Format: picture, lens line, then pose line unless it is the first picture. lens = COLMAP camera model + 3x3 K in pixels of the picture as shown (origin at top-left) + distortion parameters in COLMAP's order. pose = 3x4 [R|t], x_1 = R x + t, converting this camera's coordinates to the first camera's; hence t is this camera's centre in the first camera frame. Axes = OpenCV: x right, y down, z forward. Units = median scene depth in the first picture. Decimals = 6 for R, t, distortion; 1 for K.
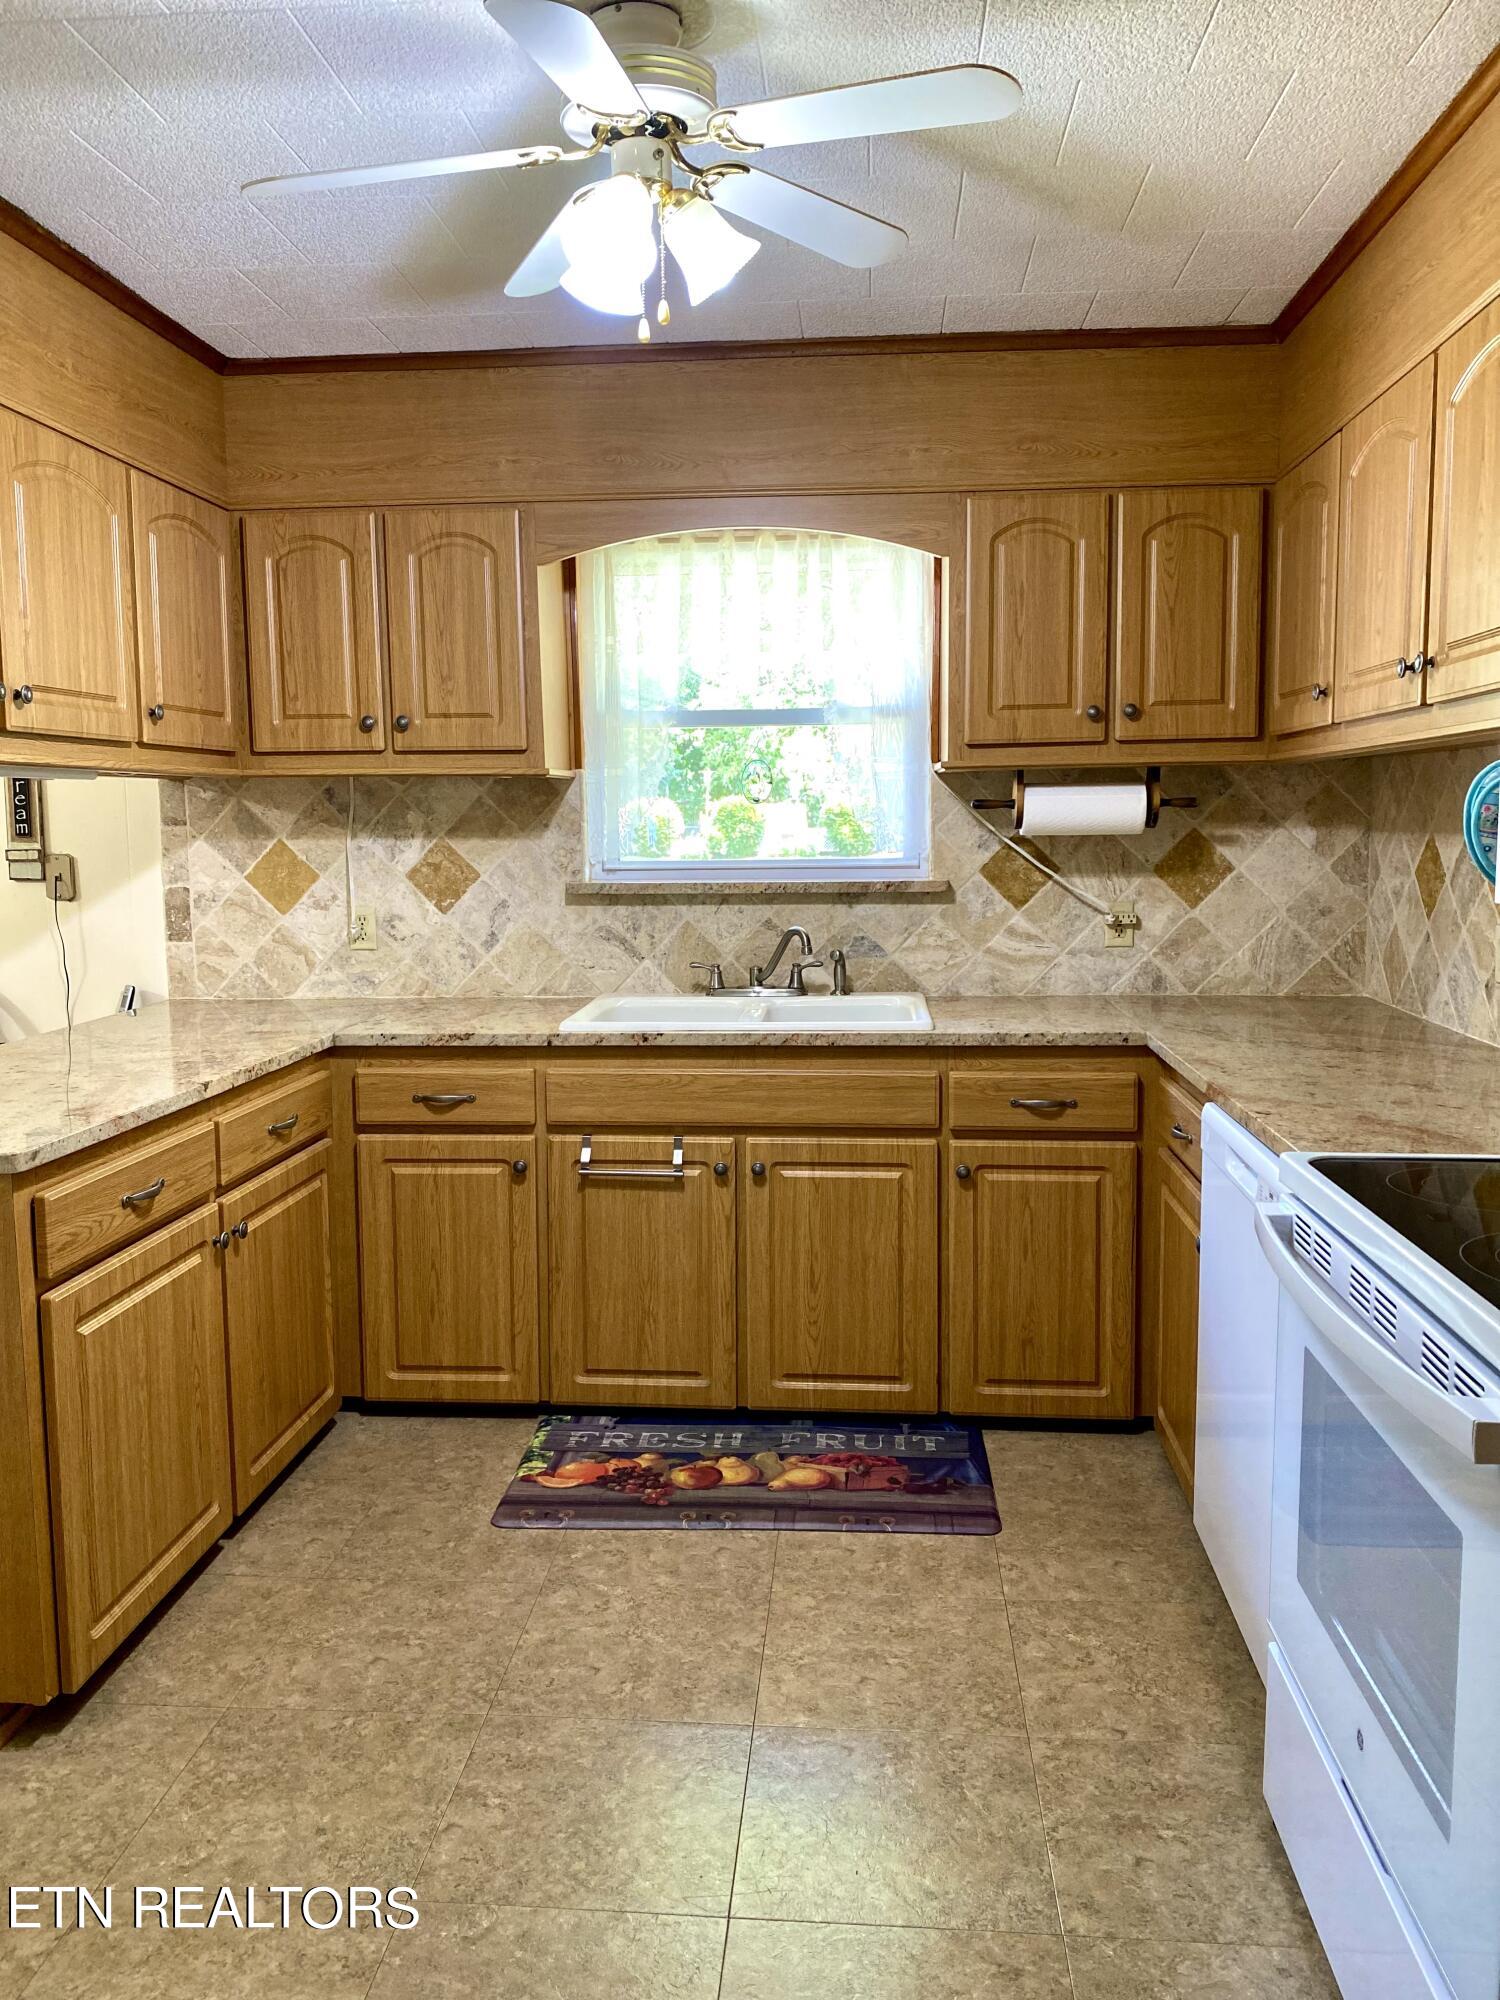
lens RADIAL K [[1516.9, 0, 747.3], [0, 1516.9, 1000.5], [0, 0, 1]] dist [-0.024108, -0.020026]
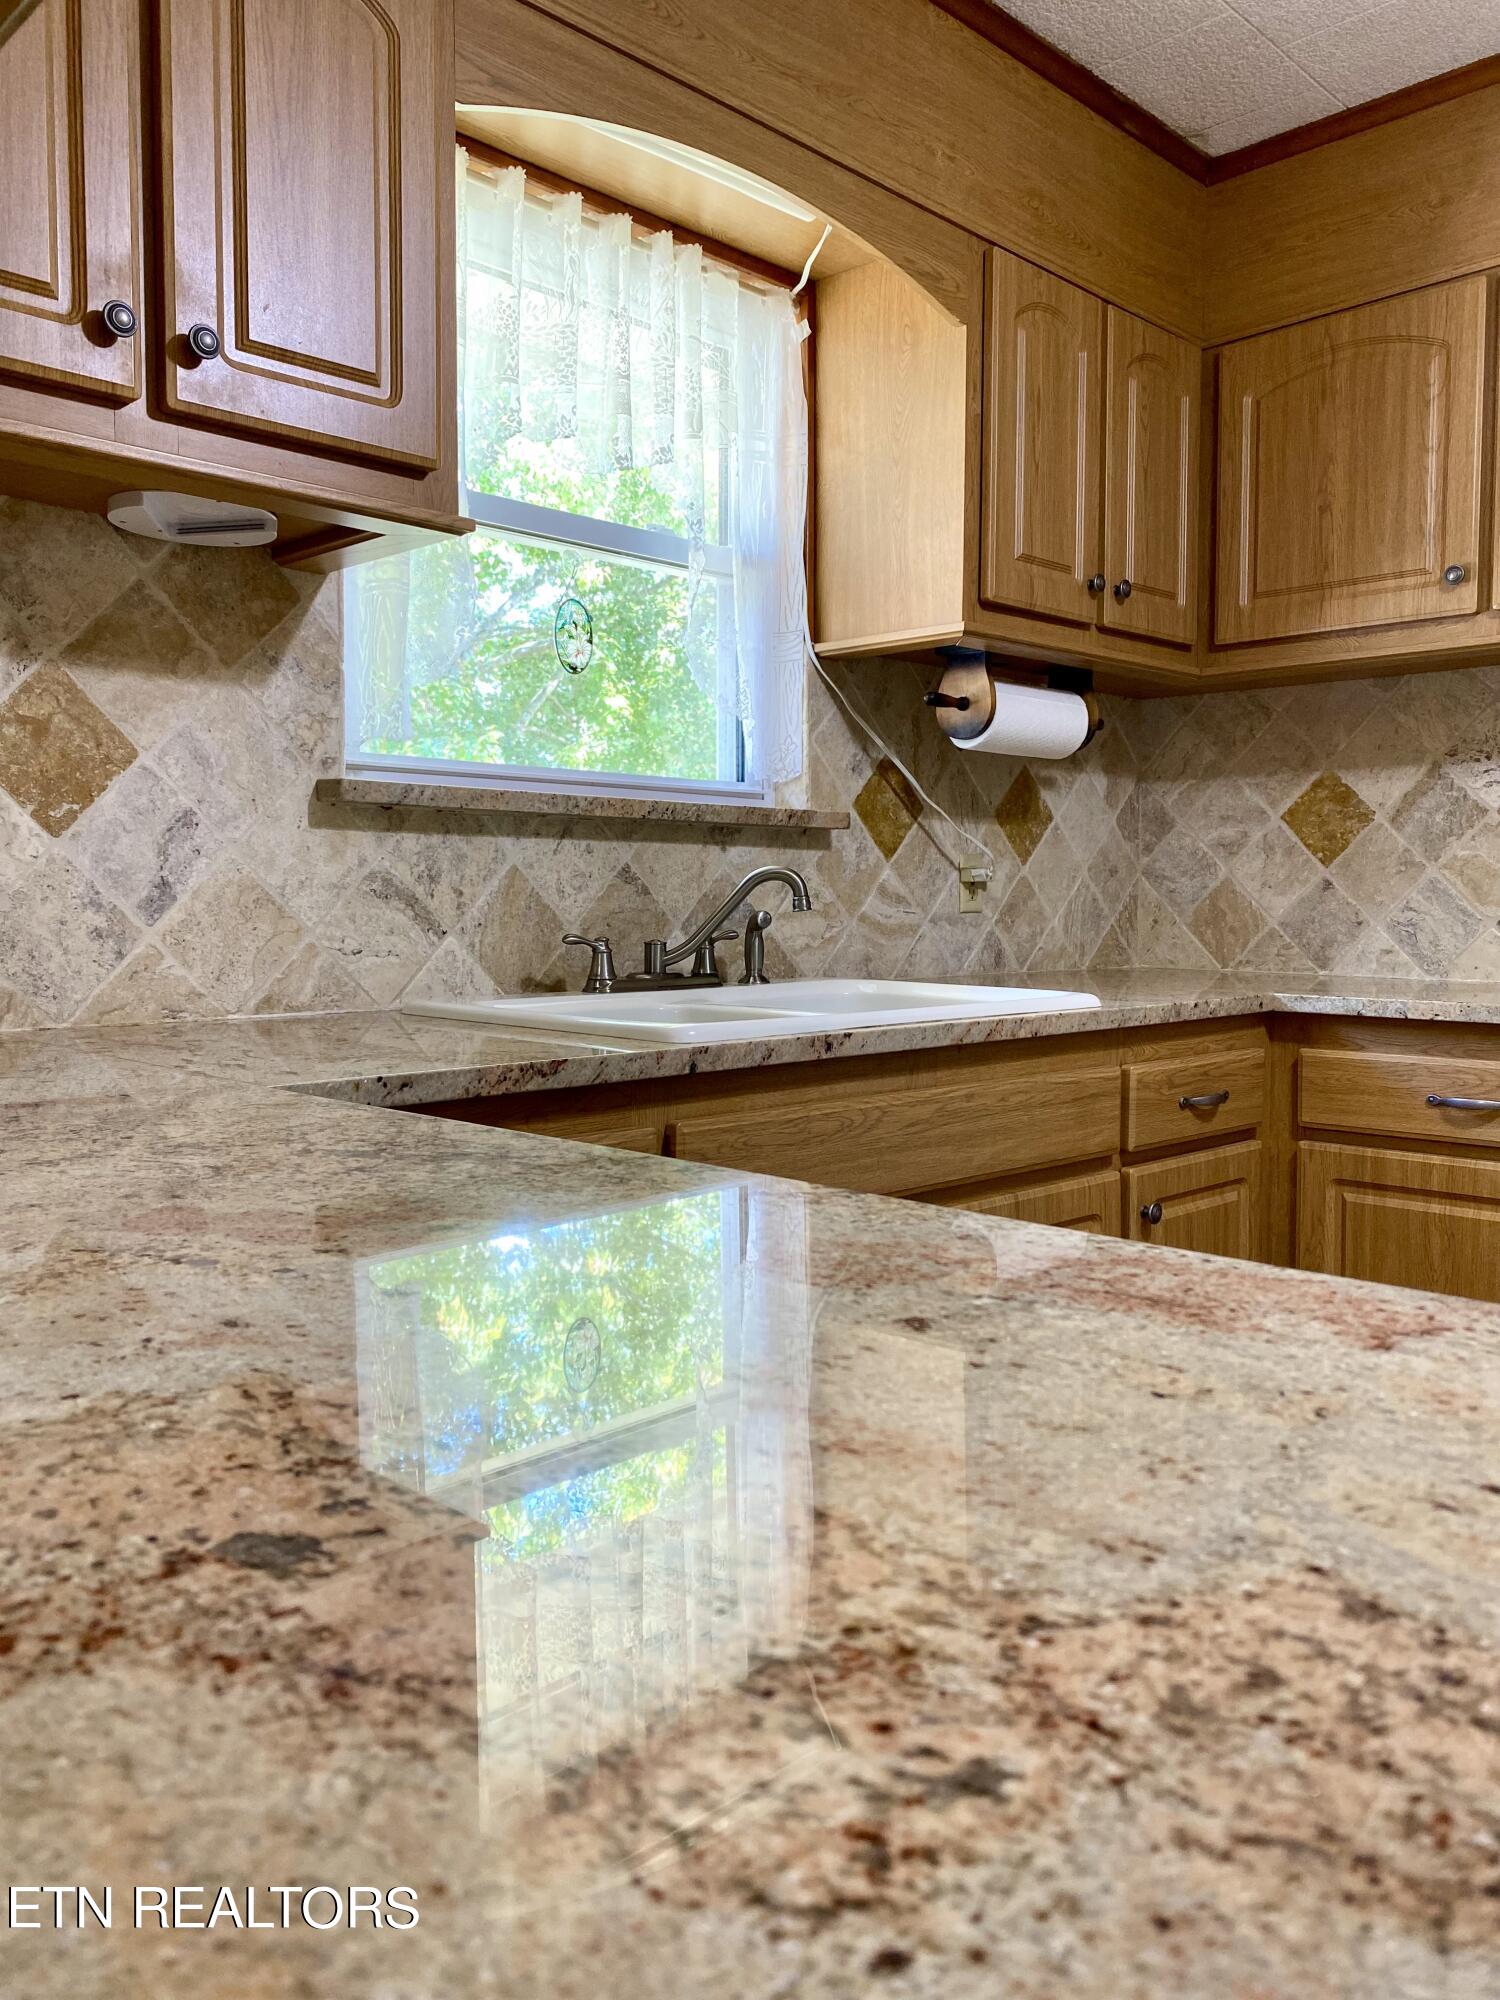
lens RADIAL K [[1516.9, 0, 752.3], [0, 1516.9, 995.4], [0, 0, 1]] dist [-0.024108, -0.020026]
pose [[0.652181, -0.034923, 0.757258, -0.405770], [0.081234, 0.996406, -0.024009, 0.015584], [-0.753698, 0.077173, 0.652674, 0.578173]]
